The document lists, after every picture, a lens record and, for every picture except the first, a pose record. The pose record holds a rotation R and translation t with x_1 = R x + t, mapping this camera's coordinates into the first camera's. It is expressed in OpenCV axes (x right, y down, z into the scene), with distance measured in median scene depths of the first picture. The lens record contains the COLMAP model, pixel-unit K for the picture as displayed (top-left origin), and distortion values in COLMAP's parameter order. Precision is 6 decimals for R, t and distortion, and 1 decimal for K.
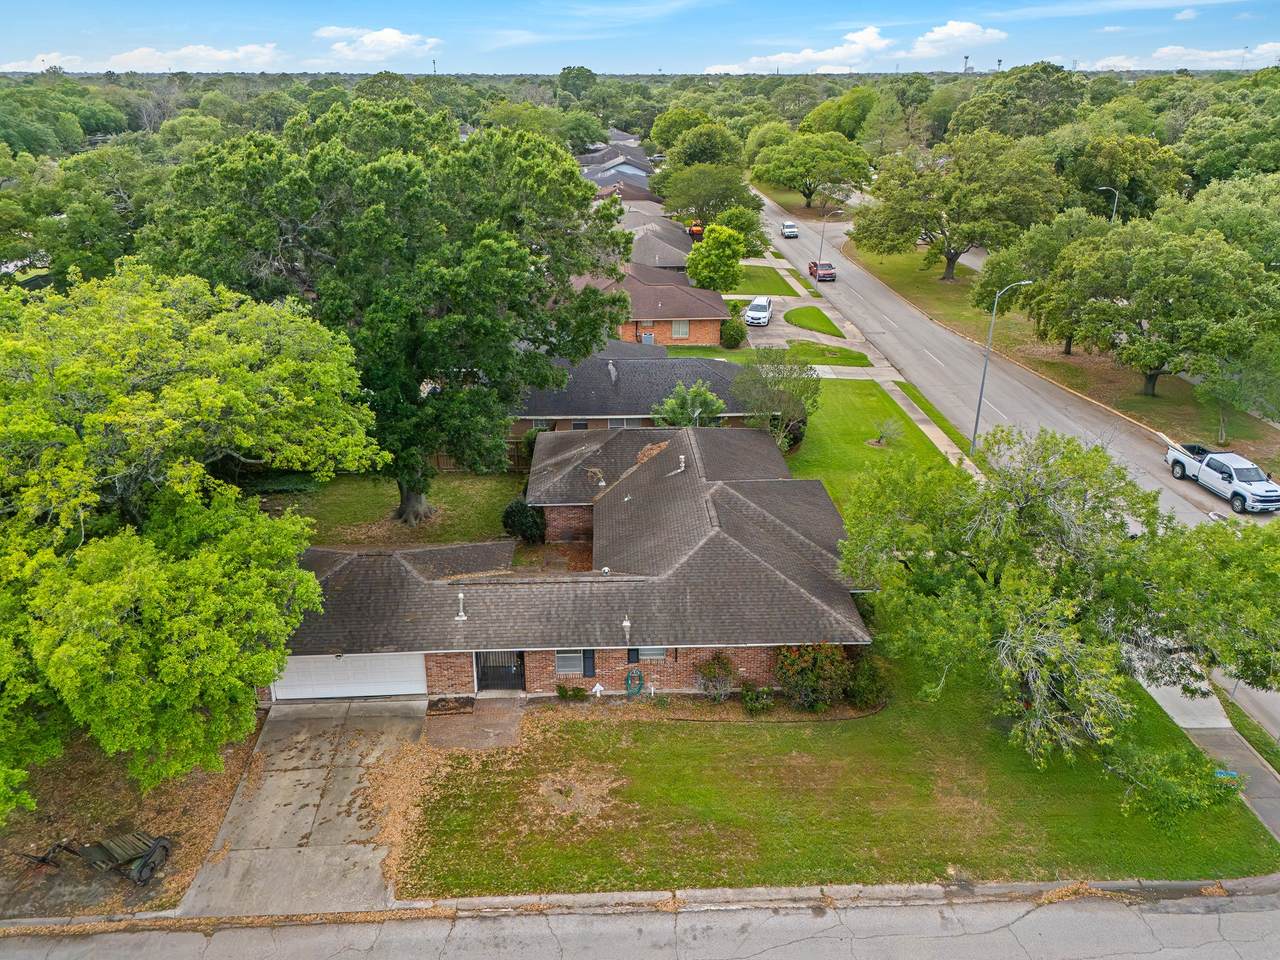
lens RADIAL K [[960.3, 0, 639.8], [0, 960.3, 483.0], [0, 0, 1]] dist [0.032704, -0.011491]
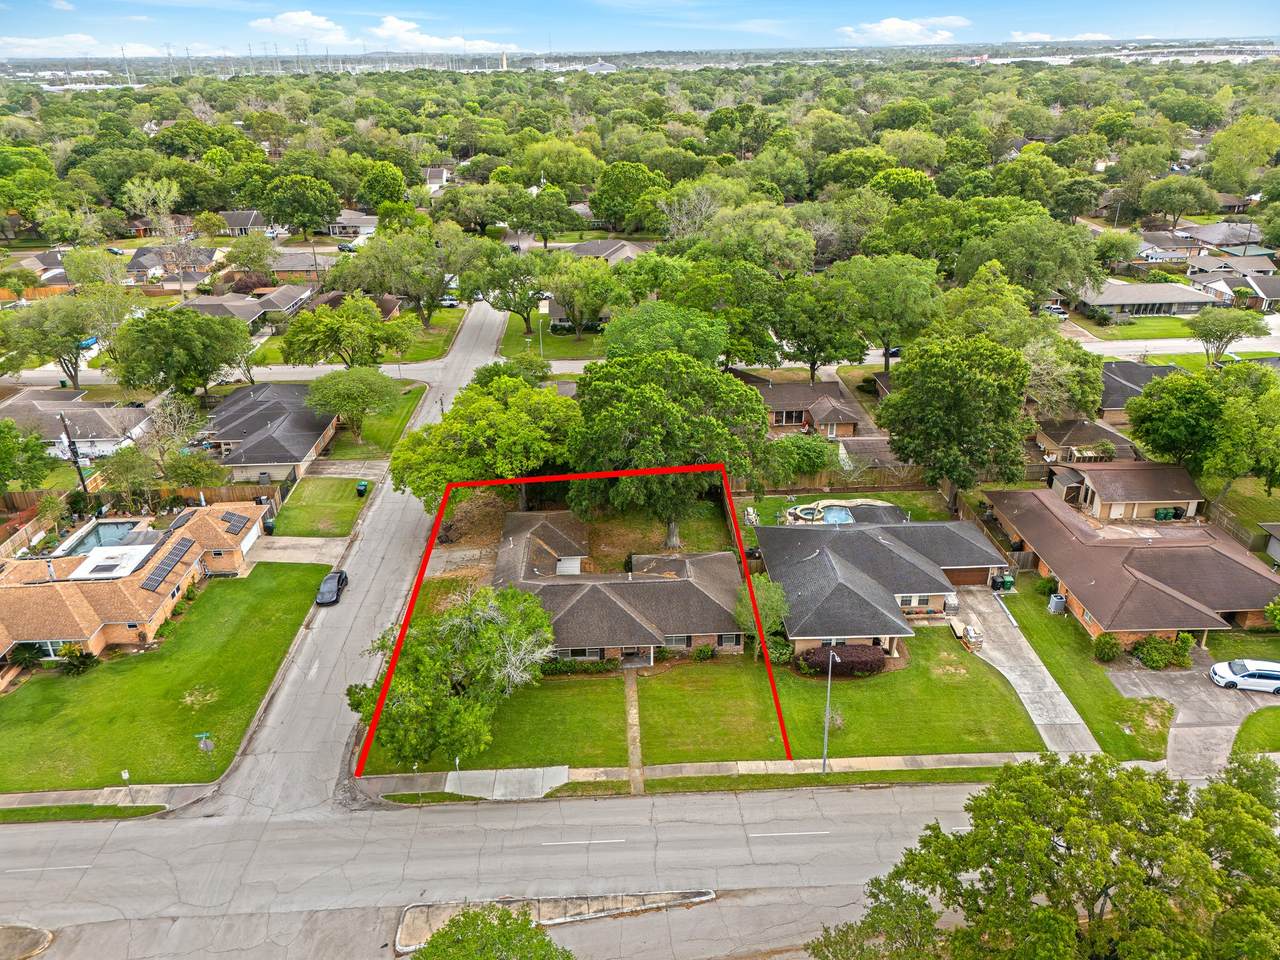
lens RADIAL K [[960.3, 0, 637.2], [0, 960.3, 479.6], [0, 0, 1]] dist [0.032704, -0.011491]
pose [[-0.003074, 0.419978, -0.907529, 2.101122], [-0.375752, 0.840544, 0.390252, -1.161677], [0.926715, 0.342205, 0.155224, 0.855194]]
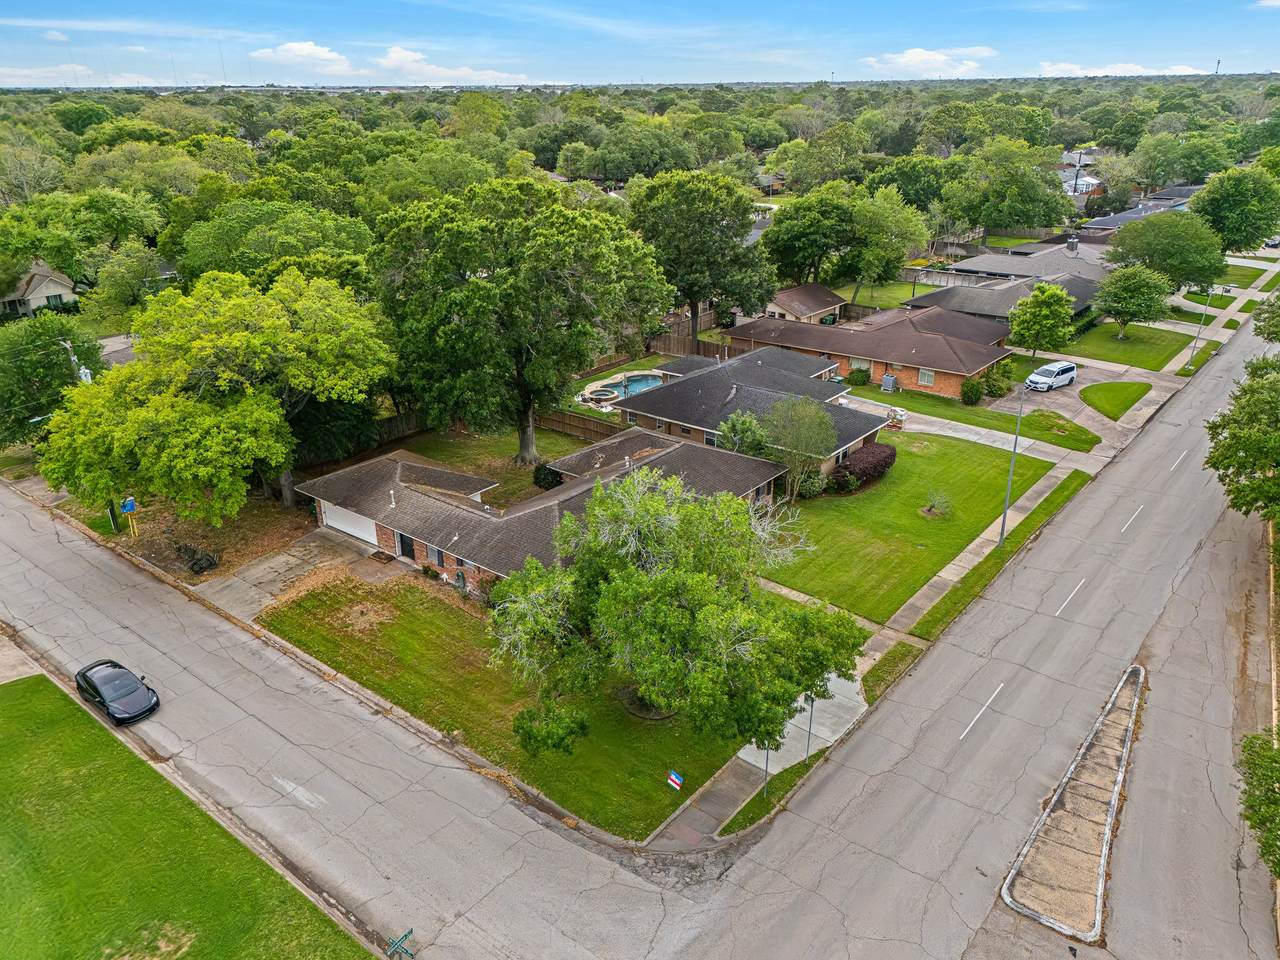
lens RADIAL K [[960.3, 0, 643.8], [0, 960.3, 475.8], [0, 0, 1]] dist [0.032704, -0.011491]
pose [[0.752919, 0.248889, -0.609235, 1.124956], [-0.251086, 0.964343, 0.083657, -0.154893], [0.608333, 0.089983, 0.788564, -0.039047]]
